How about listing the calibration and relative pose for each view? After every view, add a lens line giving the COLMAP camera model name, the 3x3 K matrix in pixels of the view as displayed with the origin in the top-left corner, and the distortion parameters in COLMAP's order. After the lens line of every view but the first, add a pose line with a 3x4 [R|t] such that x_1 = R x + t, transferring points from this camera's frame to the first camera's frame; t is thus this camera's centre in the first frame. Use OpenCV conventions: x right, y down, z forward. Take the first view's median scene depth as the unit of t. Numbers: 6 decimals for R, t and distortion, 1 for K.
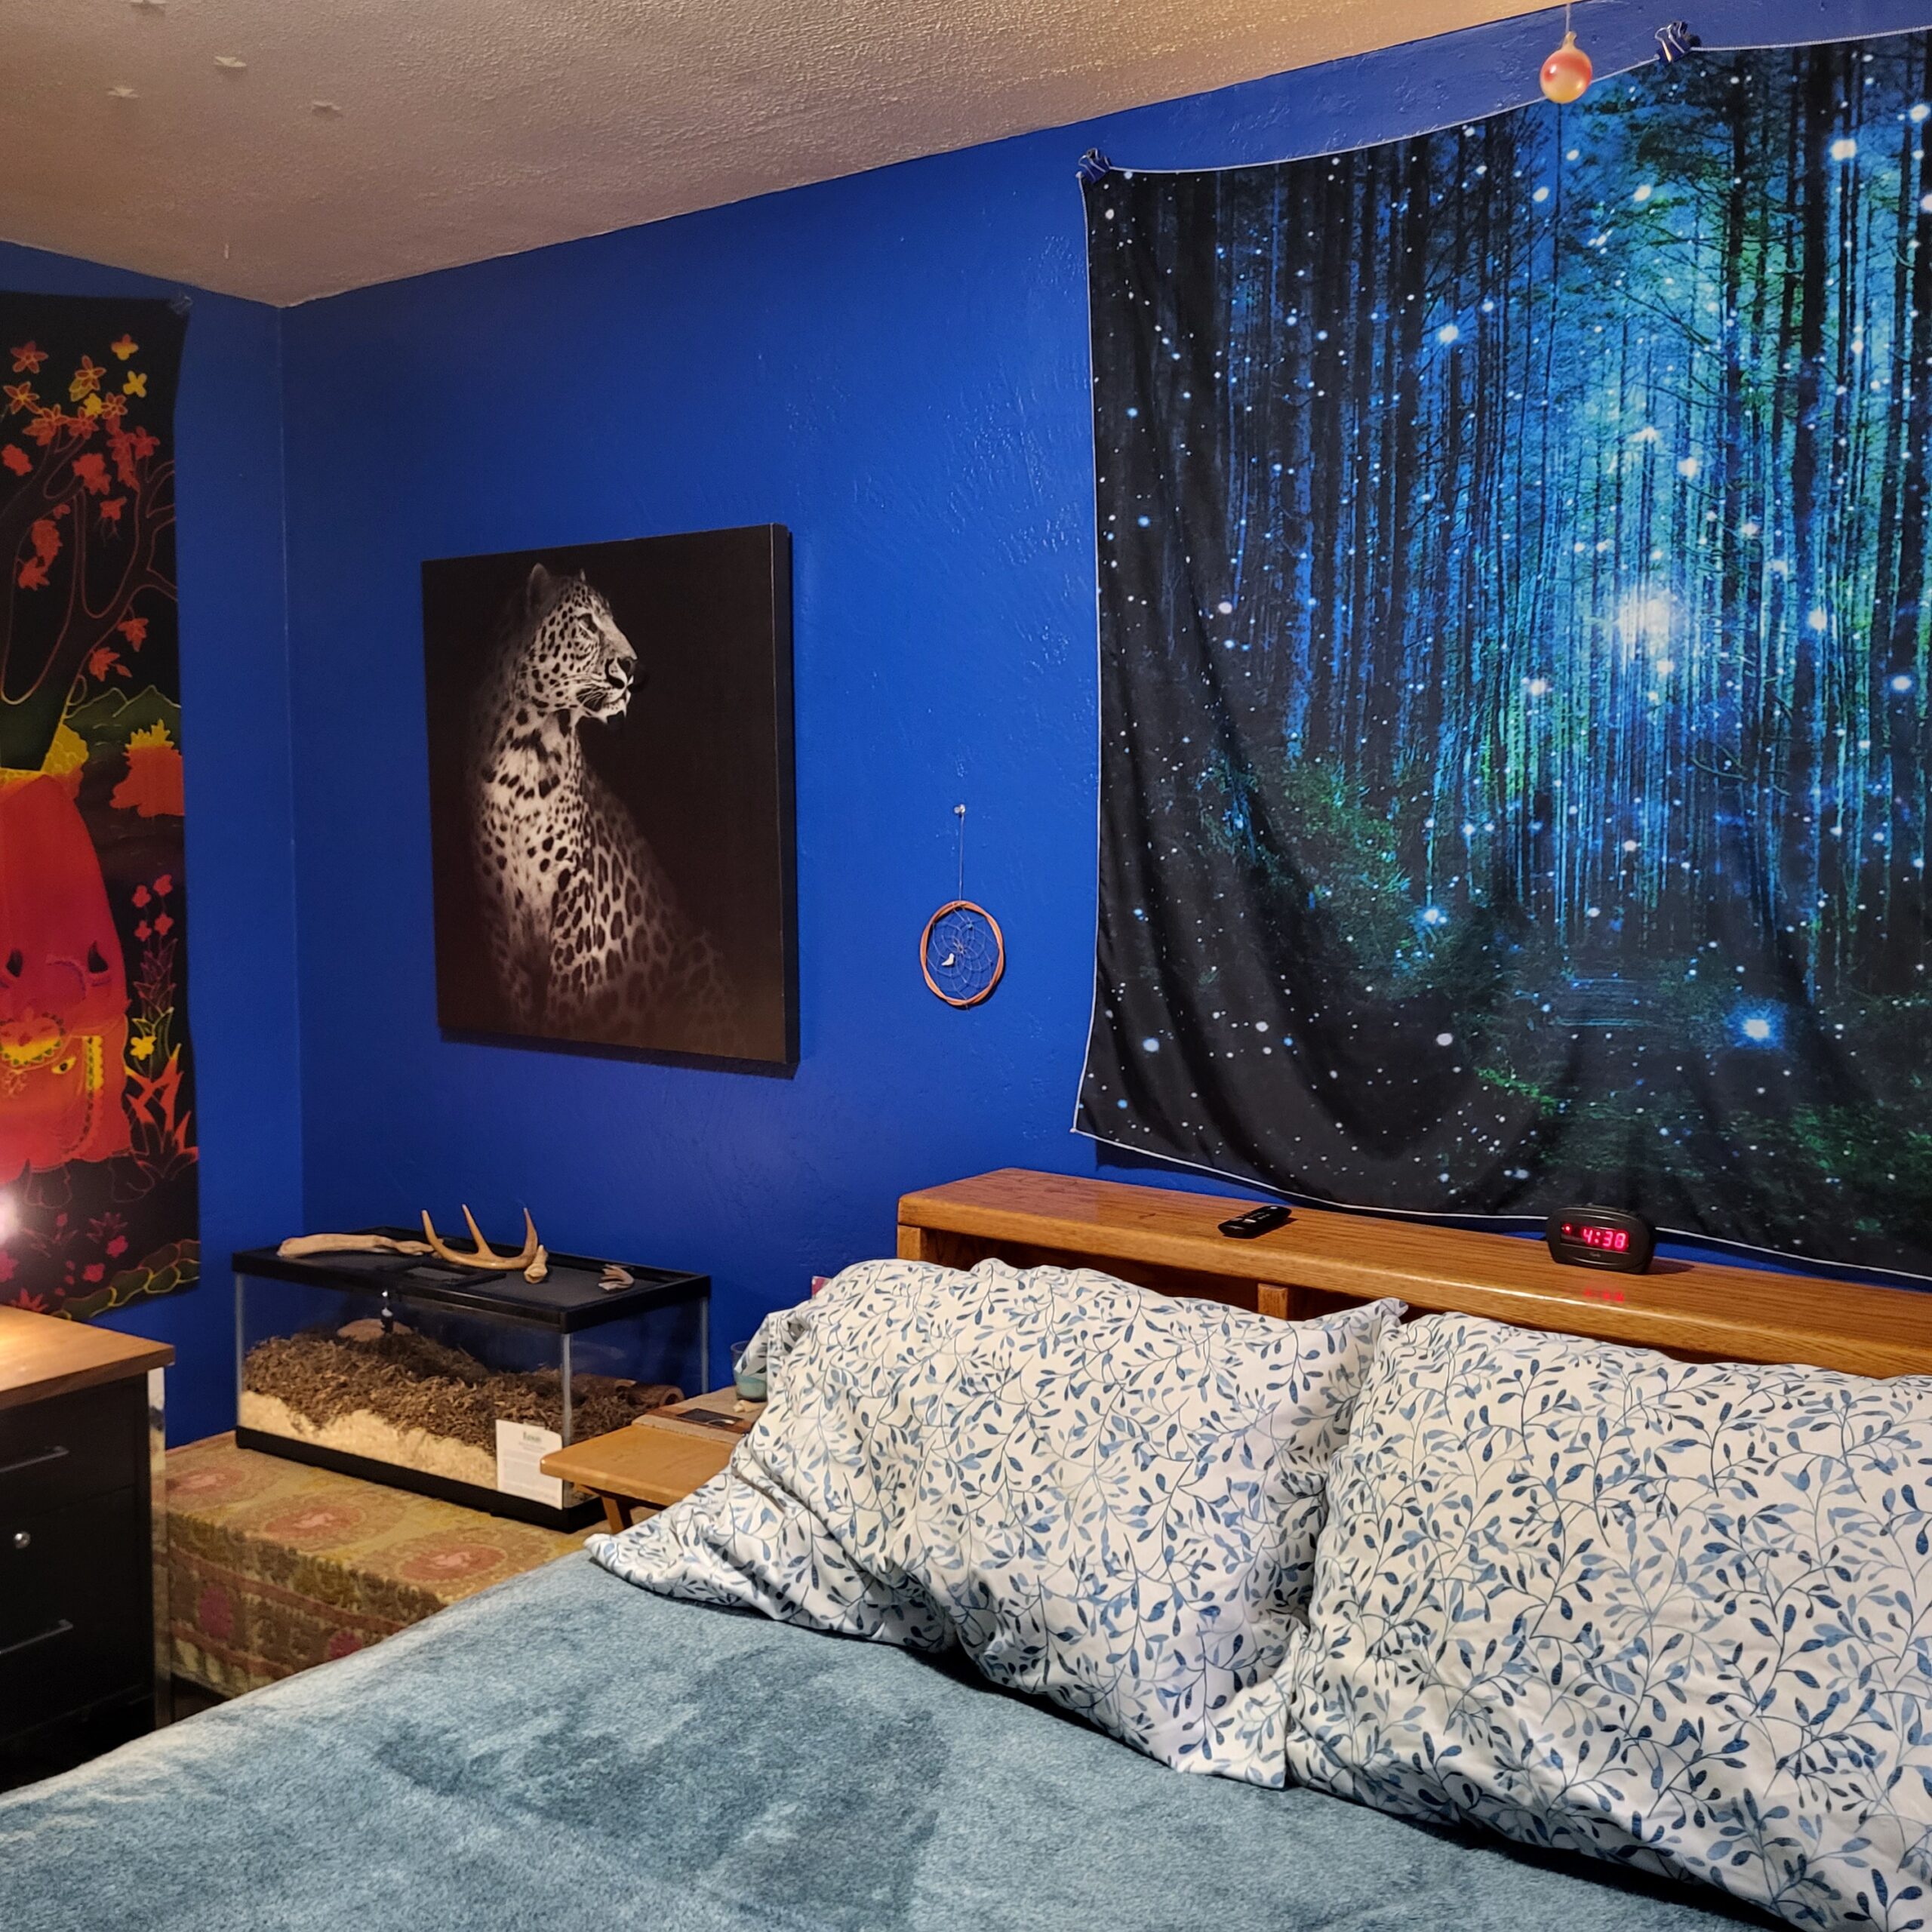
lens RADIAL K [[1971.6, 0, 976.5], [0, 1971.6, 973.9], [0, 0, 1]] dist [0.022549, 0.000000]
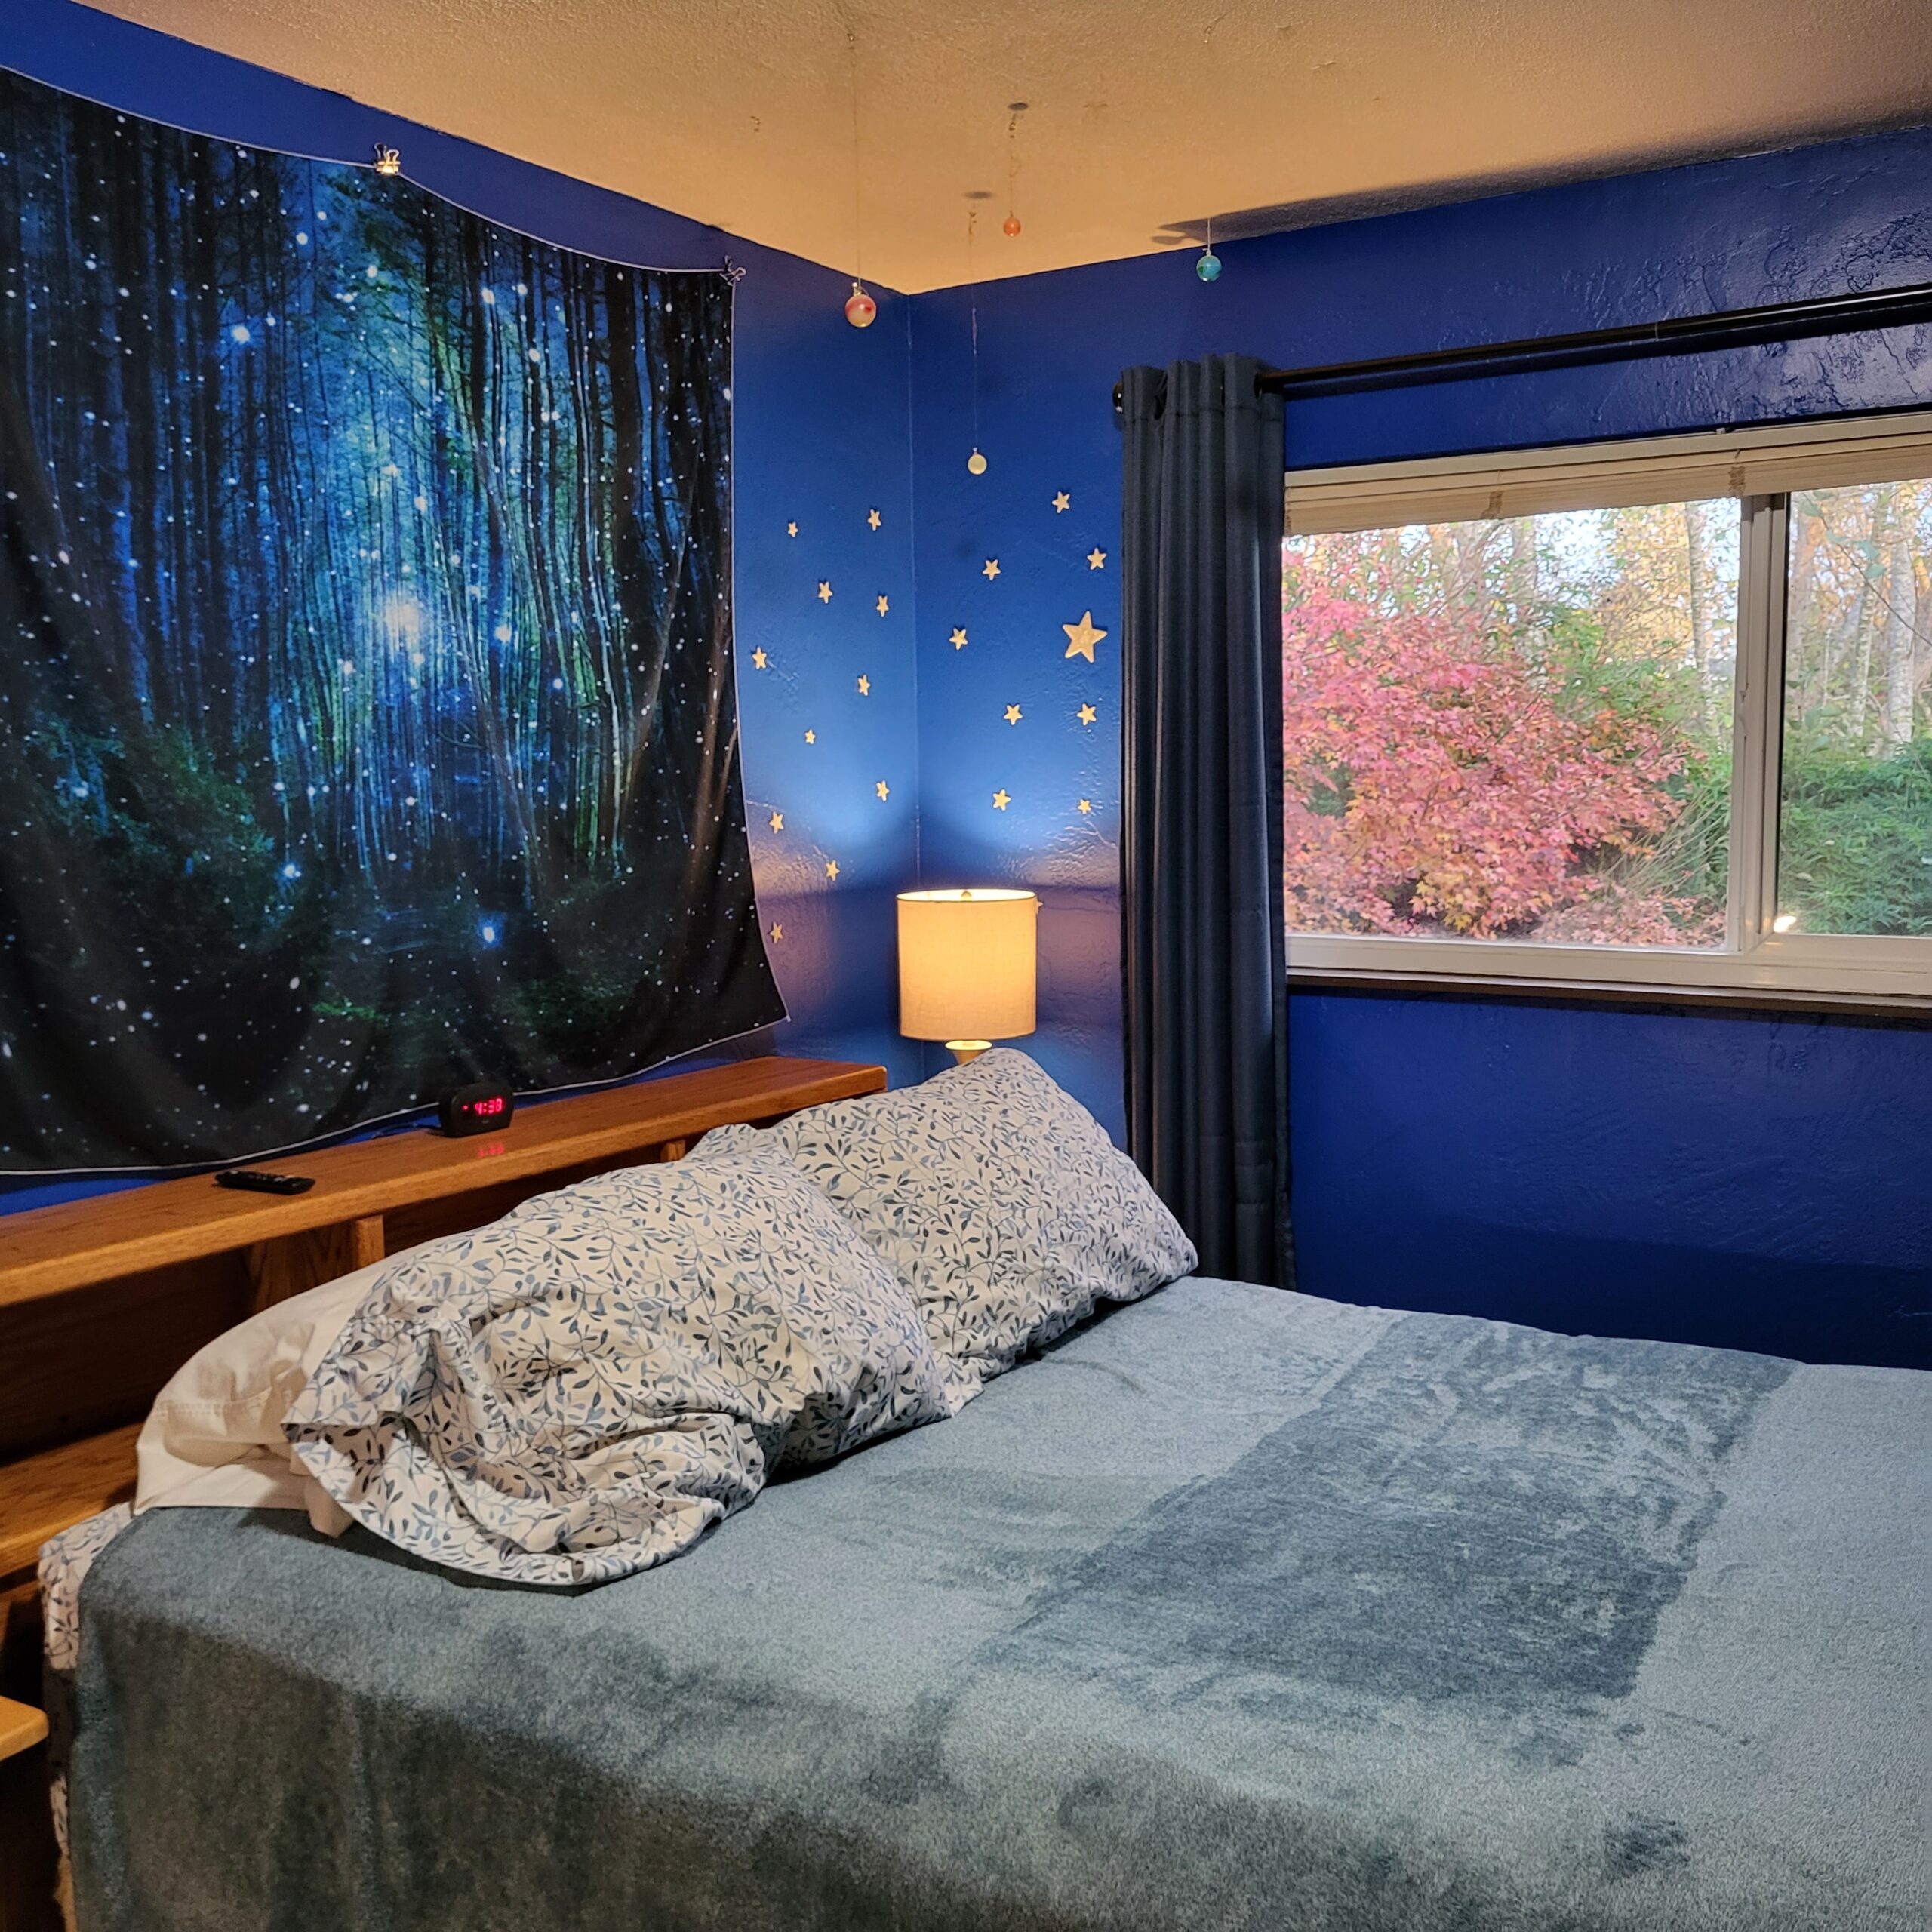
lens RADIAL K [[1971.6, 0, 980.1], [0, 1971.6, 957.4], [0, 0, 1]] dist [0.022549, 0.000000]
pose [[-0.059999, -0.097355, 0.993440, -0.928833], [0.099266, 0.989717, 0.102986, -0.059784], [-0.993250, 0.104793, -0.049718, 0.713817]]
